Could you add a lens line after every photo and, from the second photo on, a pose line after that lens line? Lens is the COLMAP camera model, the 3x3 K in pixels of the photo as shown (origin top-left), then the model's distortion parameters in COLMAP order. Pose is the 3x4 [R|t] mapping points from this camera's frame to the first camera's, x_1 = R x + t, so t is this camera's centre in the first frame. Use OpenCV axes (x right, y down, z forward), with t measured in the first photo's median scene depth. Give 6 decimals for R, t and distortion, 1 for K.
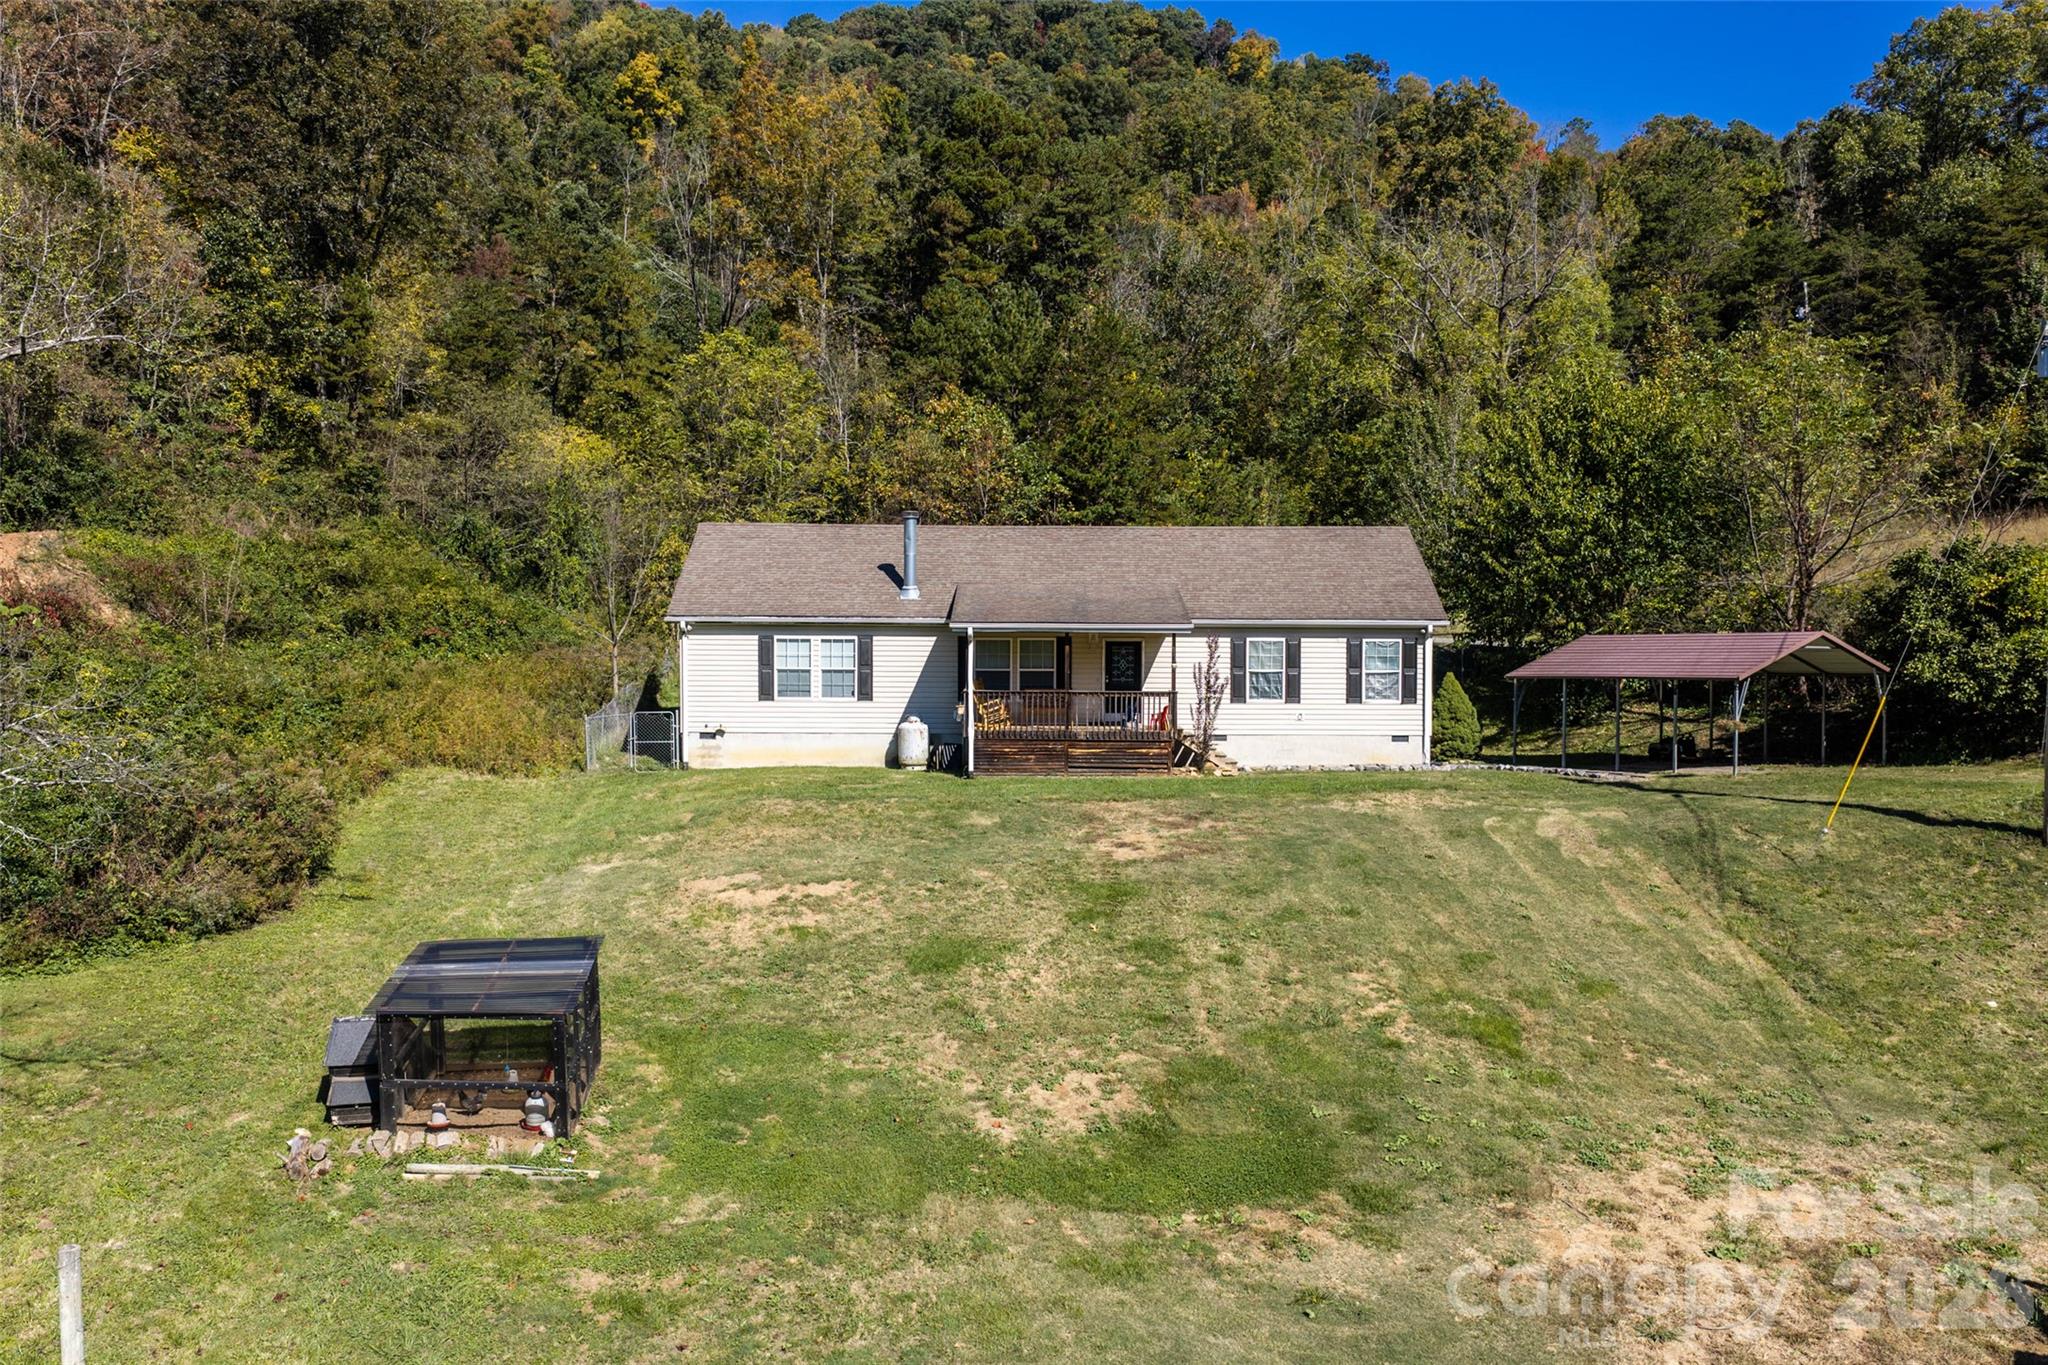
lens RADIAL K [[1725.3, 0, 1024.0], [0, 1725.3, 682.5], [0, 0, 1]] dist [-0.002100, -0.006617]
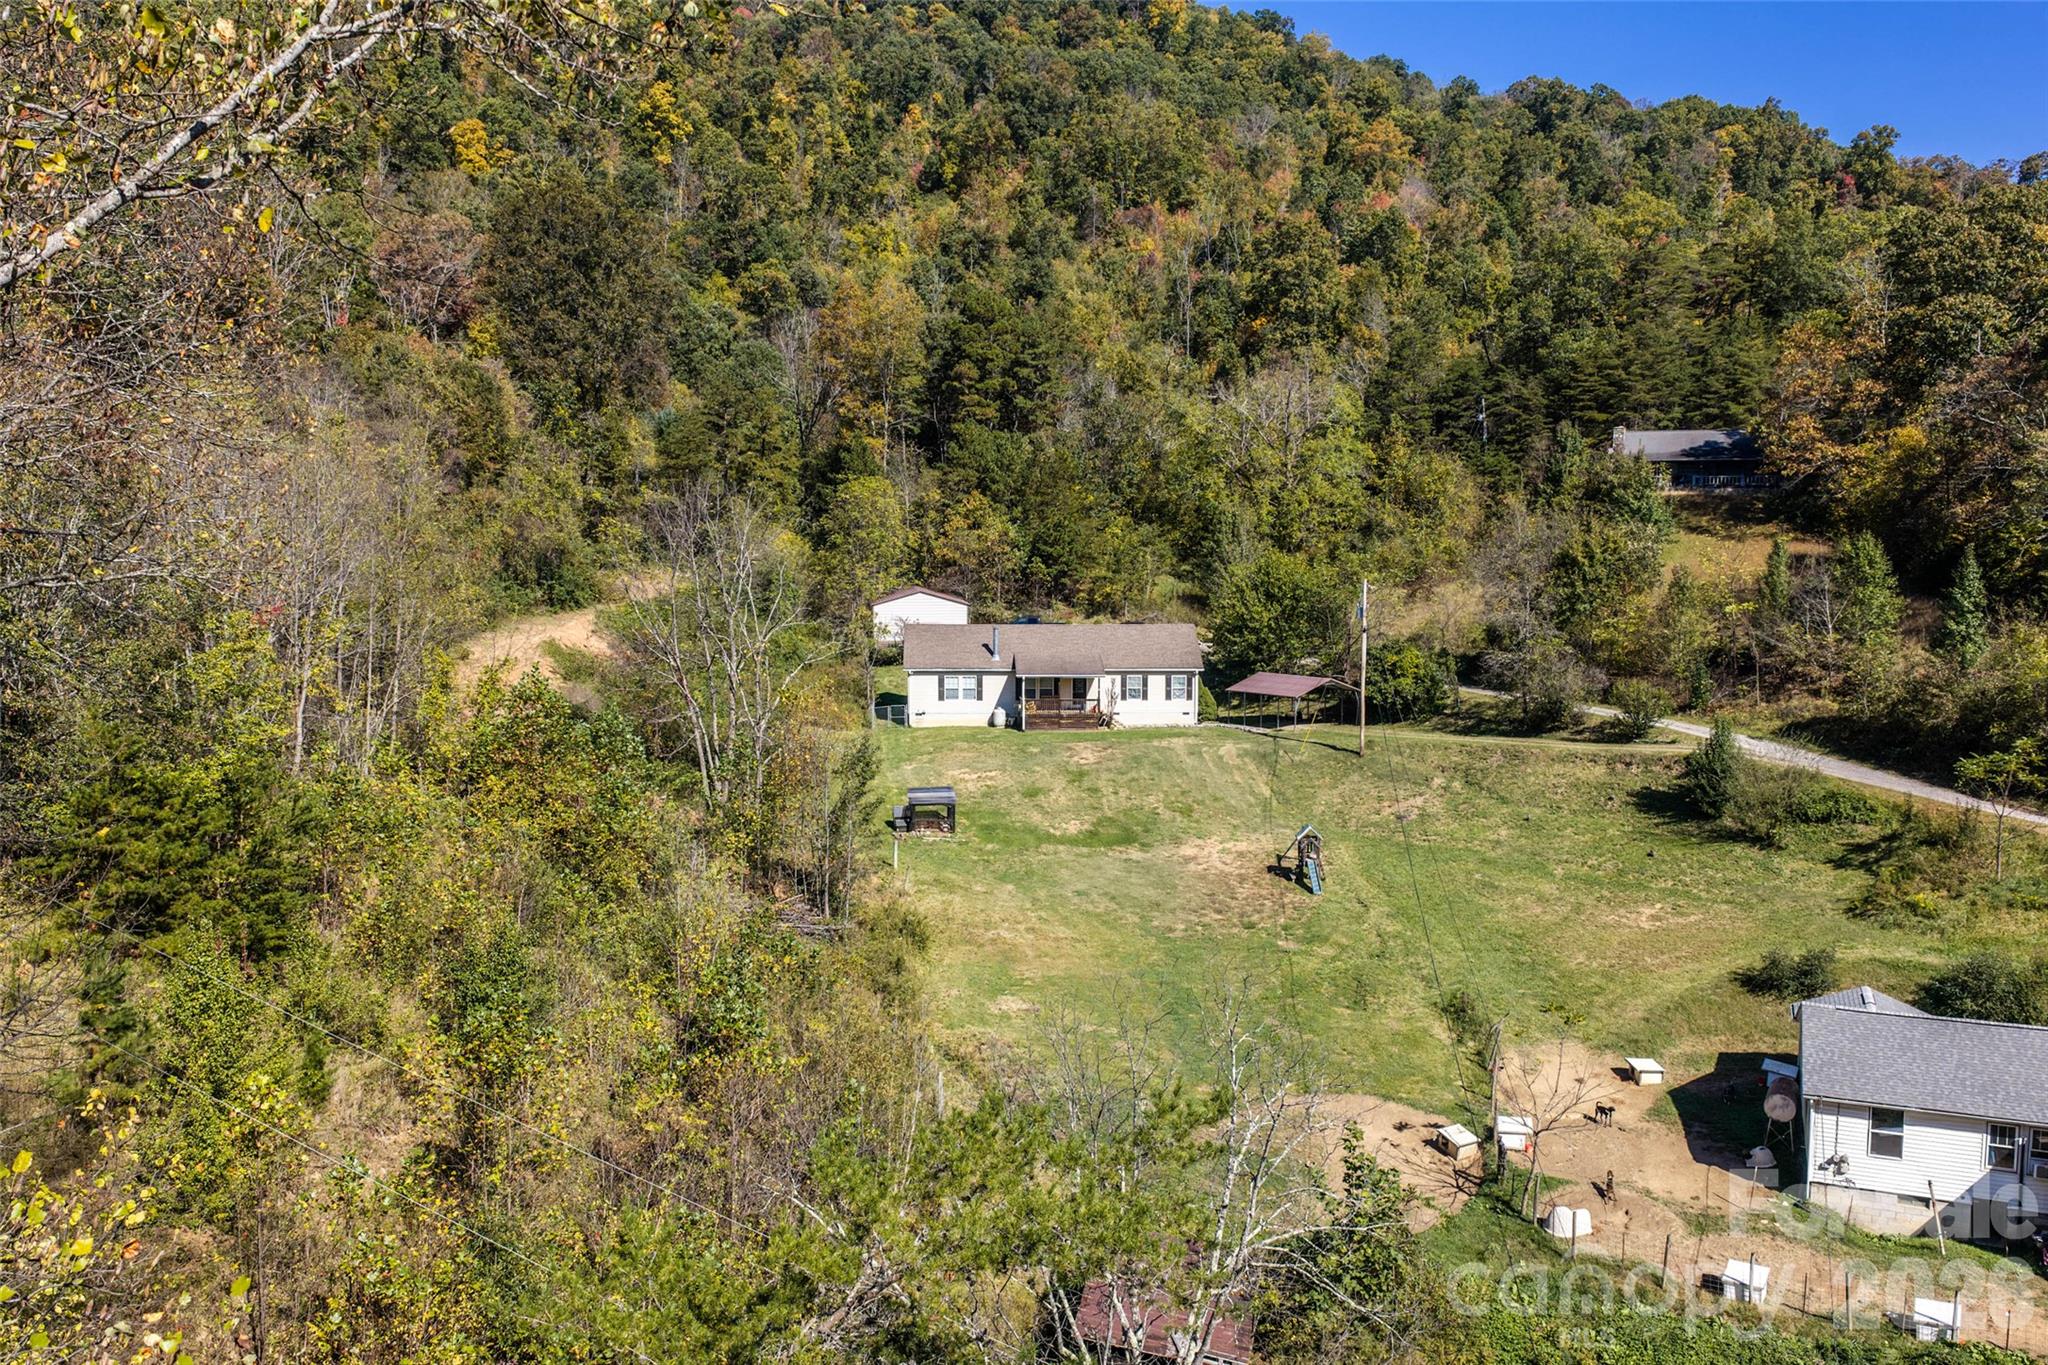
lens RADIAL K [[1725.3, 0, 1024.0], [0, 1725.3, 682.5], [0, 0, 1]] dist [-0.002100, -0.006617]
pose [[0.999063, -0.006284, 0.042830, -0.136453], [0.003295, 0.997576, 0.069506, -0.195734], [-0.043163, -0.069300, 0.996662, -1.576118]]
